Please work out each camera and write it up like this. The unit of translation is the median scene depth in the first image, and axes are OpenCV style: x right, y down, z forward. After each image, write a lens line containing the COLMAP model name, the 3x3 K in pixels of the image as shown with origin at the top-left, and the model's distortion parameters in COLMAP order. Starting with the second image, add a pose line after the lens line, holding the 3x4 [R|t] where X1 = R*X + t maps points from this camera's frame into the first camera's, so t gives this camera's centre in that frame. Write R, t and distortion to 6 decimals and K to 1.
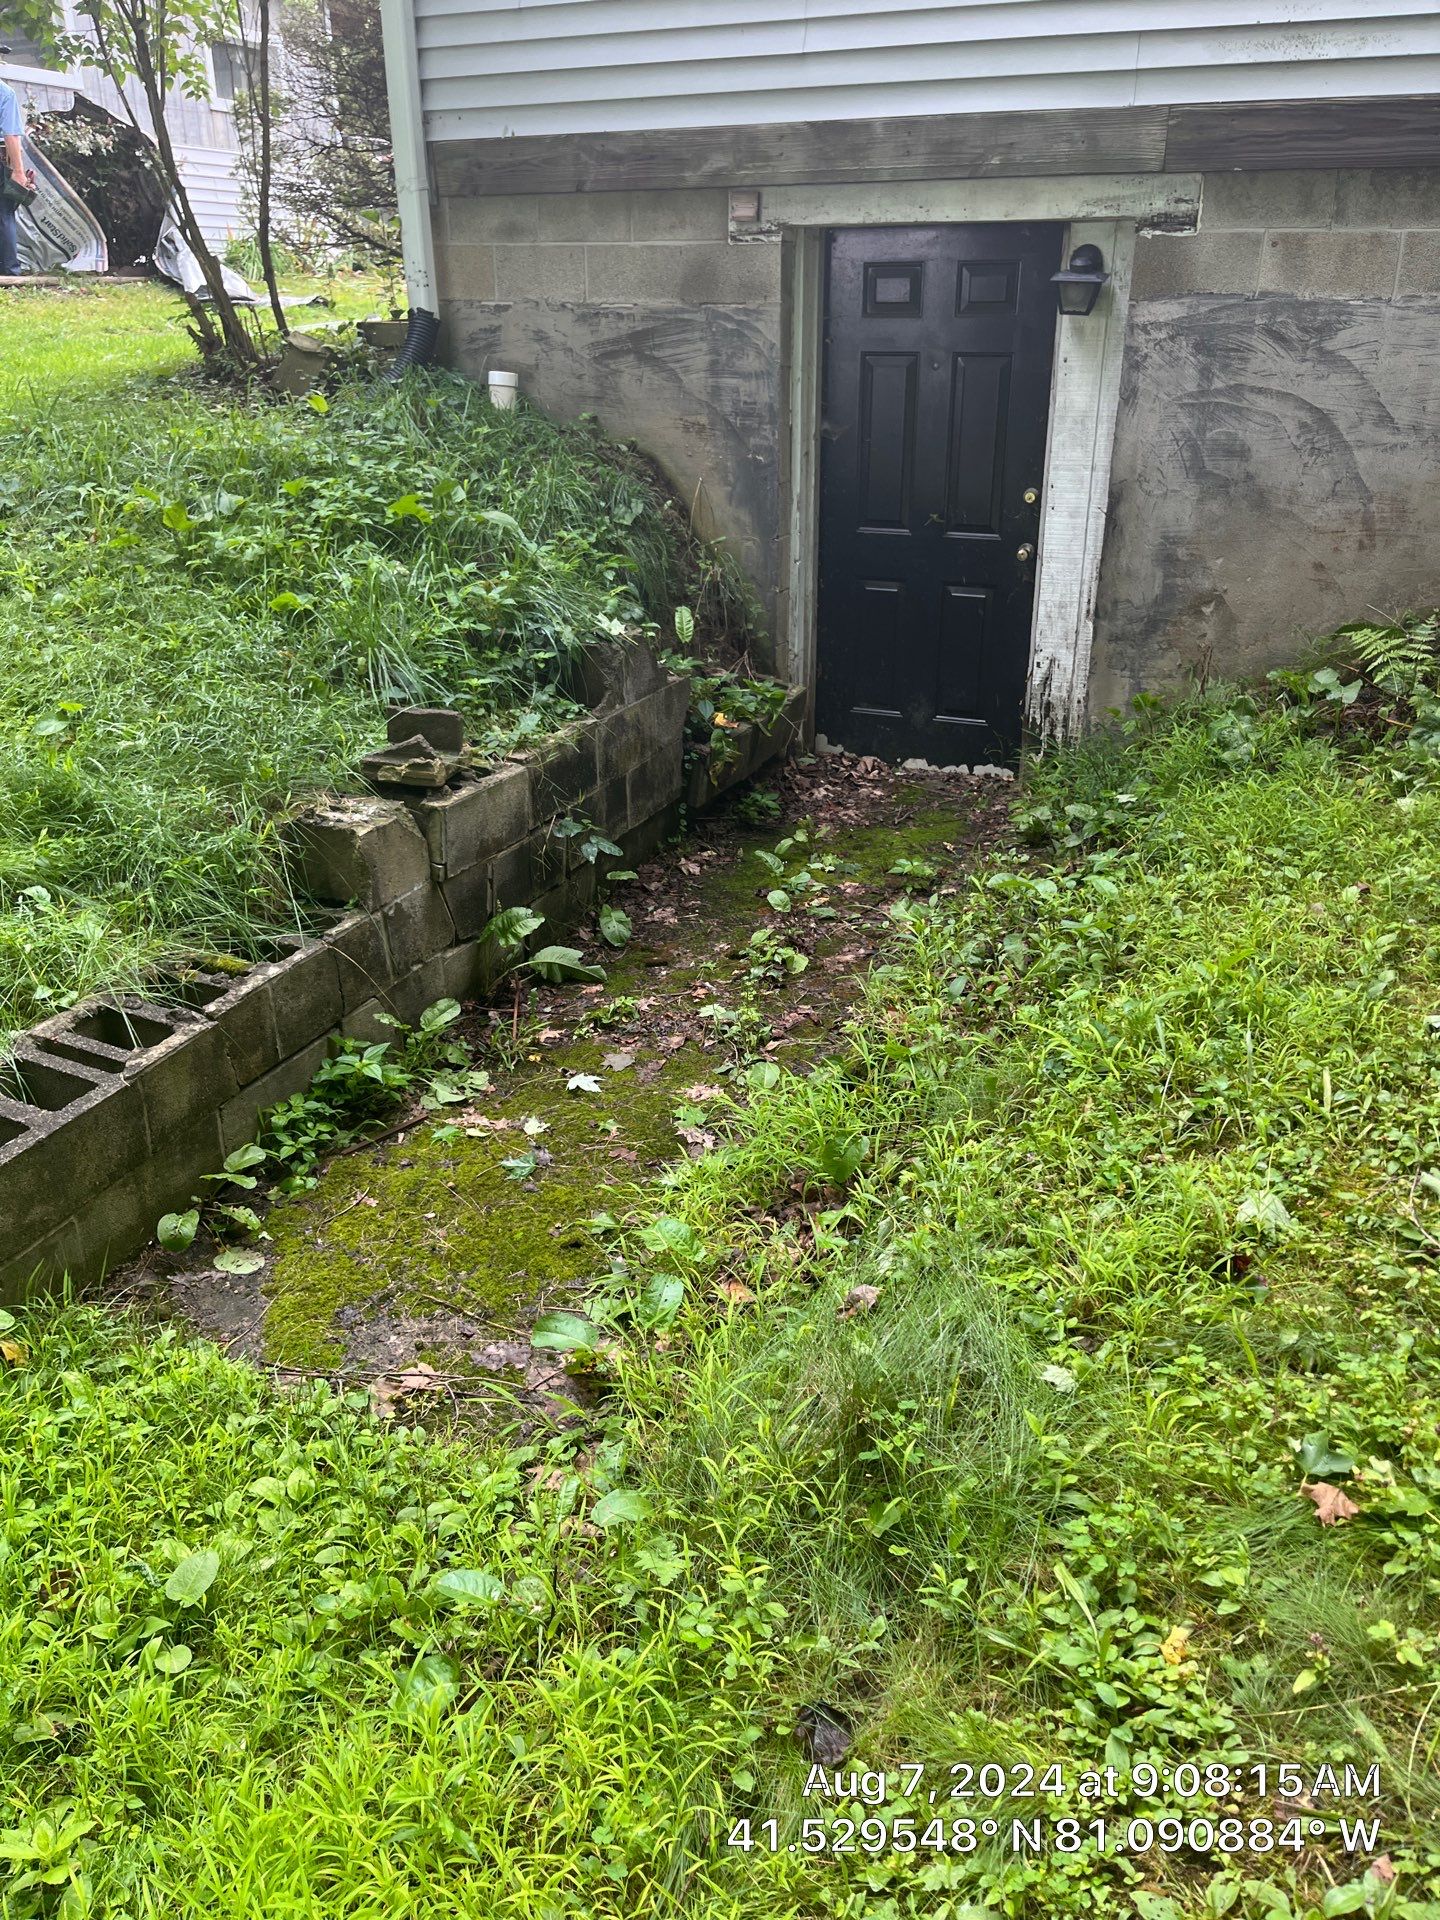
lens RADIAL K [[1471.7, 0, 718.3], [0, 1471.7, 988.9], [0, 0, 1]] dist [0.068251, -0.096398]
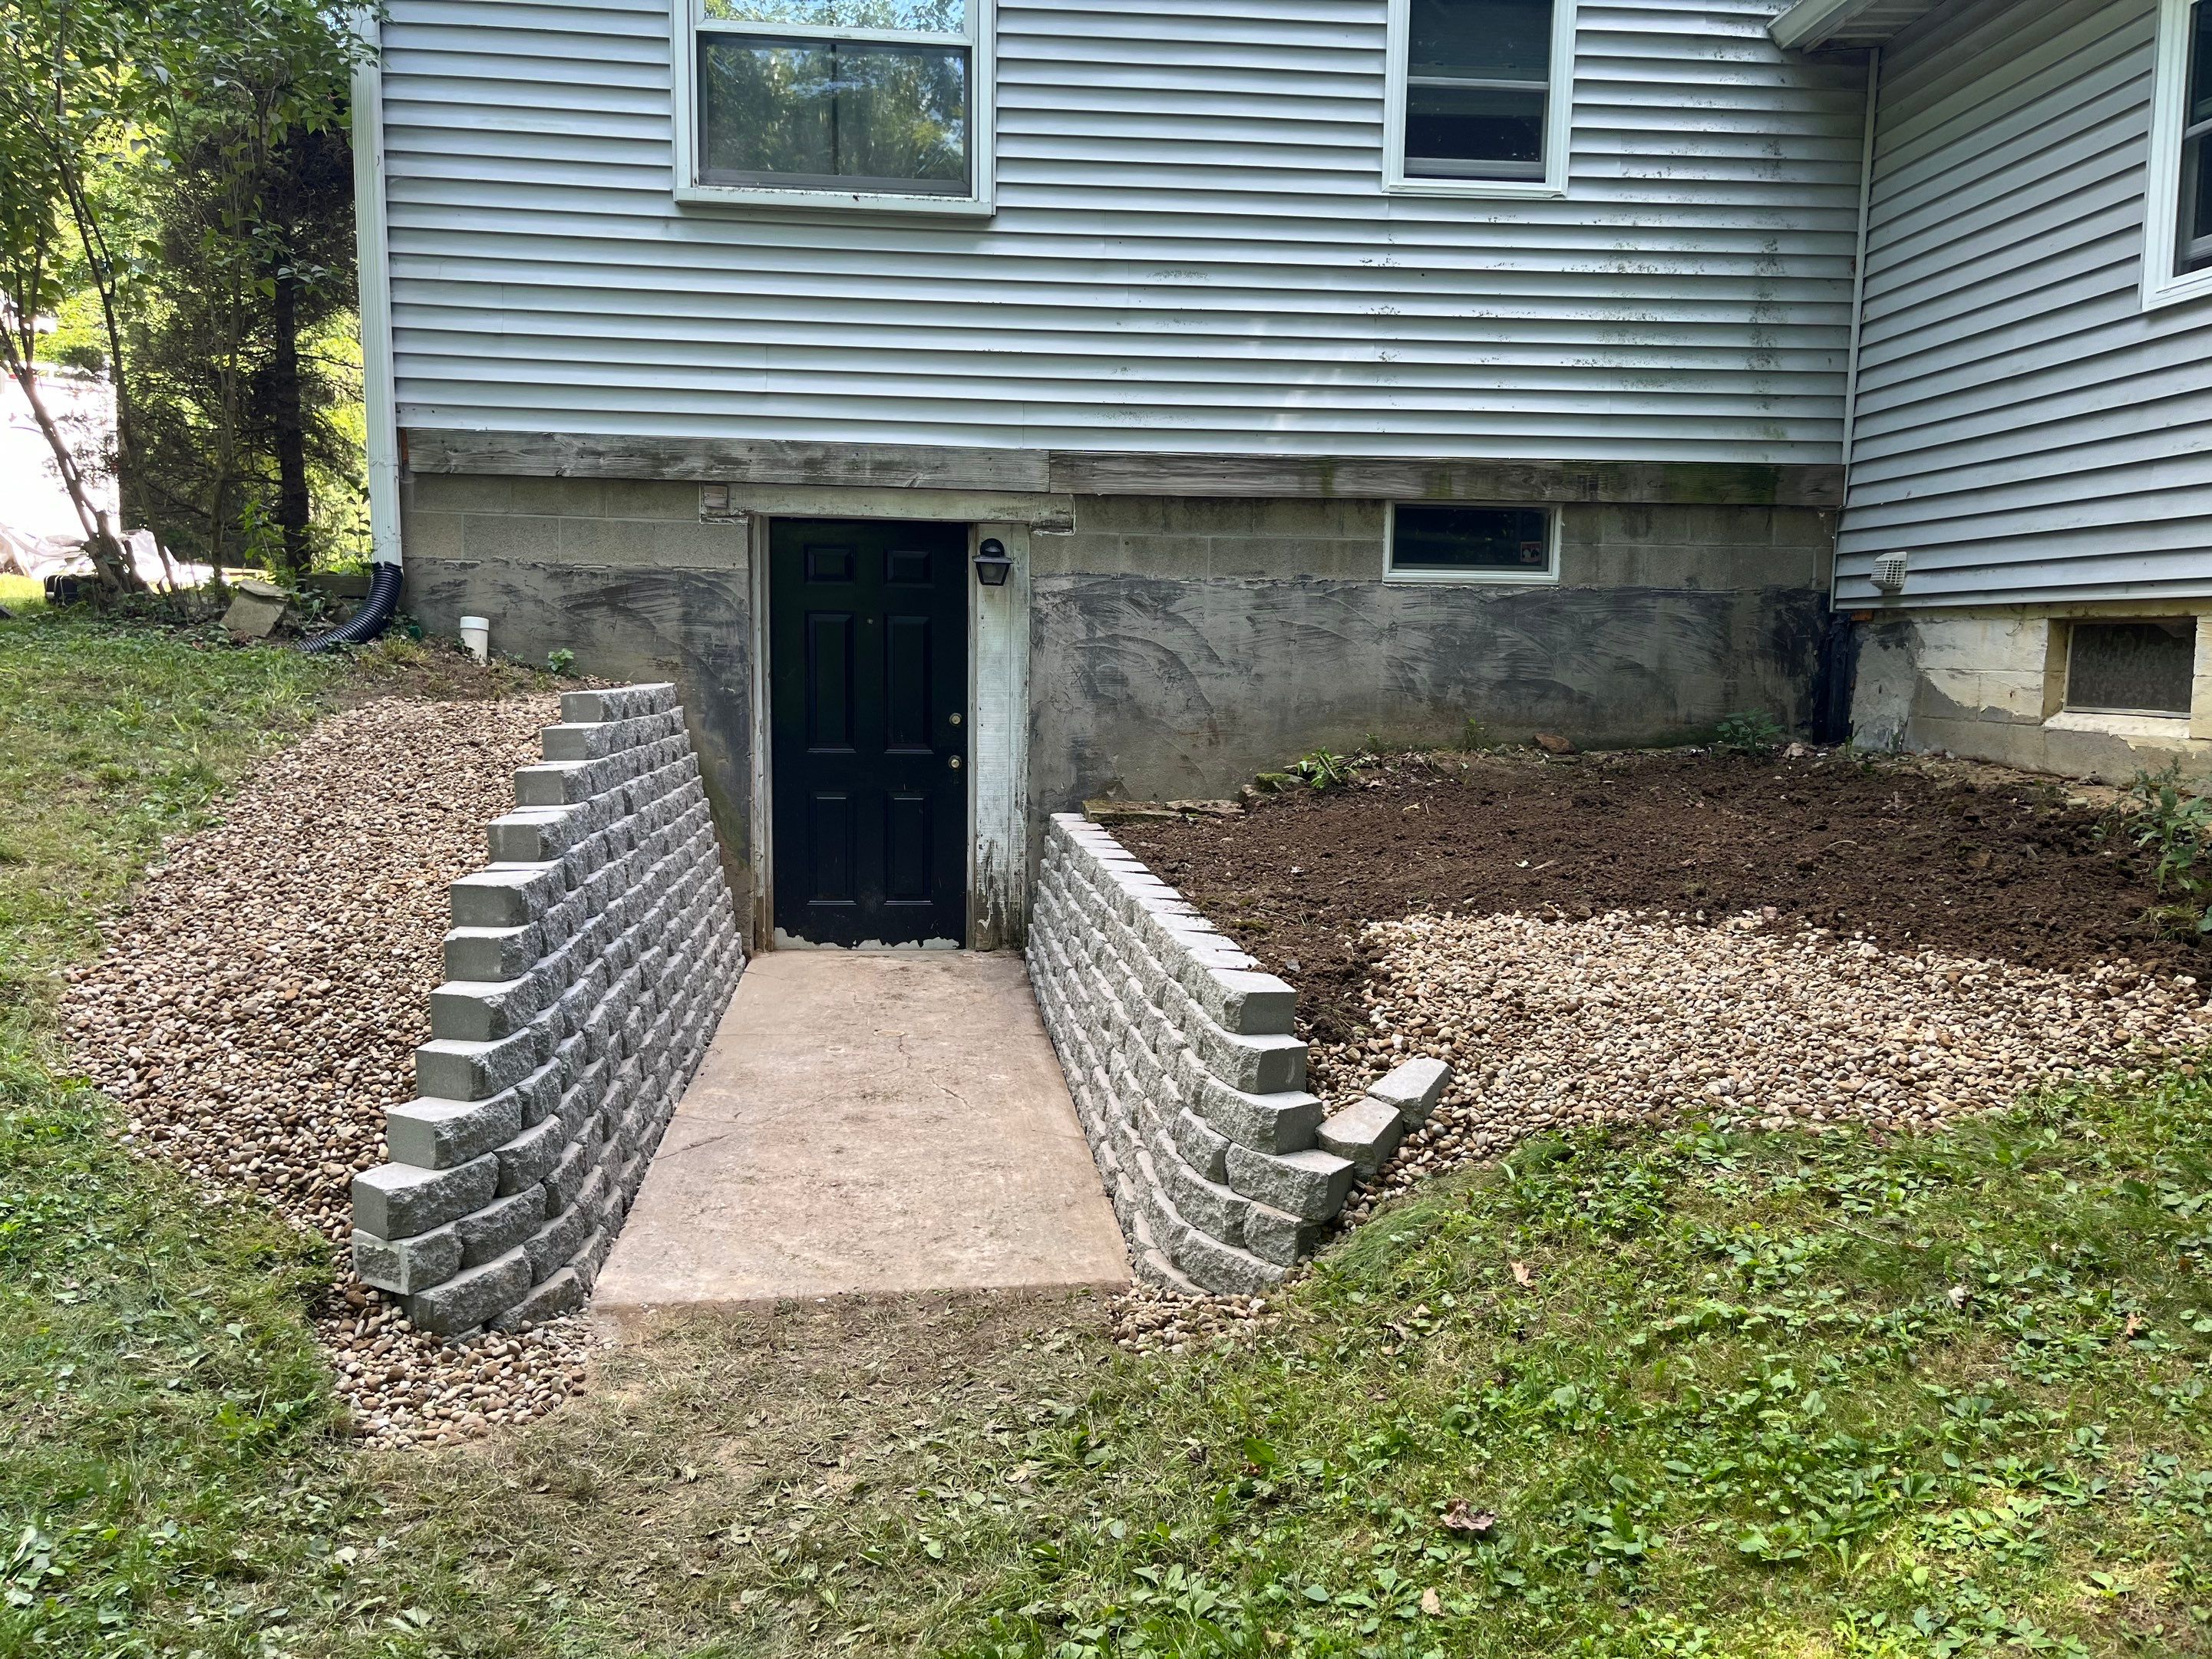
lens RADIAL K [[1695.4, 0, 1101.0], [0, 1695.4, 831.0], [0, 0, 1]] dist [0.068251, -0.096398]
pose [[0.858177, -0.035487, 0.512126, -0.478801], [0.196497, 0.944341, -0.263836, 0.181919], [-0.474259, 0.327049, 0.817385, -0.226070]]
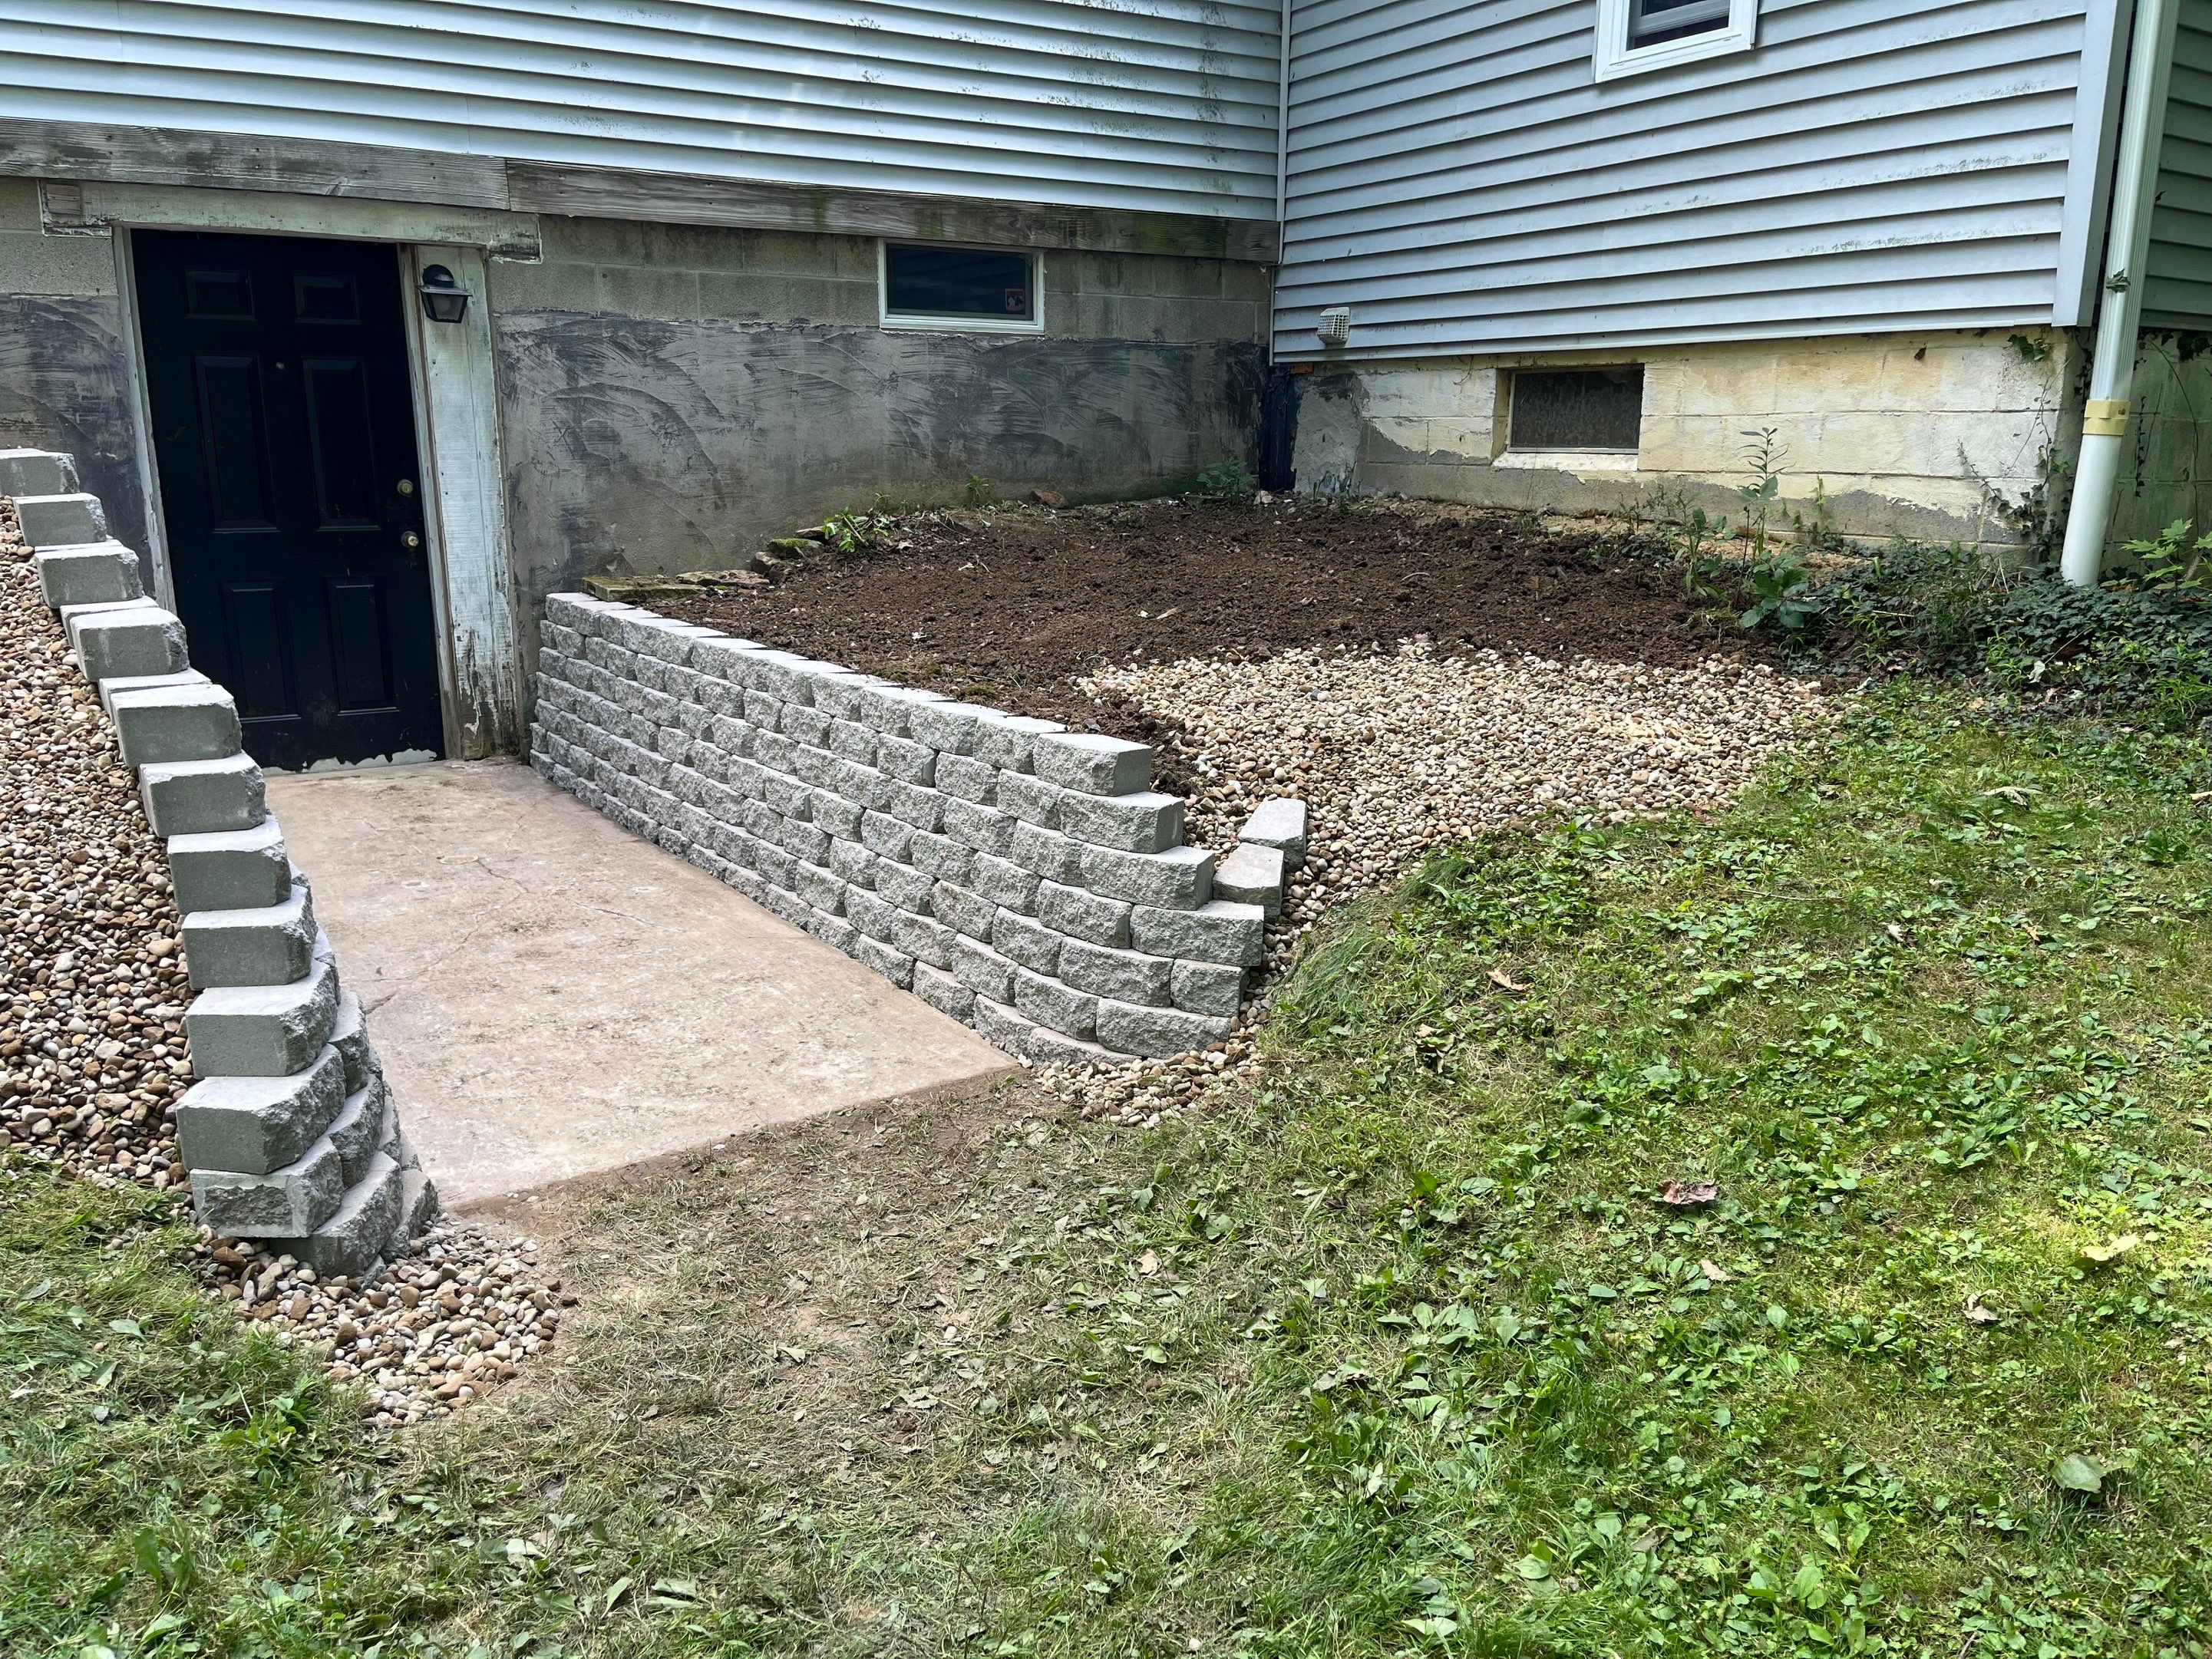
lens RADIAL K [[1695.4, 0, 1108.7], [0, 1695.4, 832.6], [0, 0, 1]] dist [0.068251, -0.096398]
pose [[0.528001, -0.187884, 0.828199, -0.656713], [0.349576, 0.936851, -0.010332, 0.096309], [-0.773958, 0.294973, 0.560338, 0.007244]]
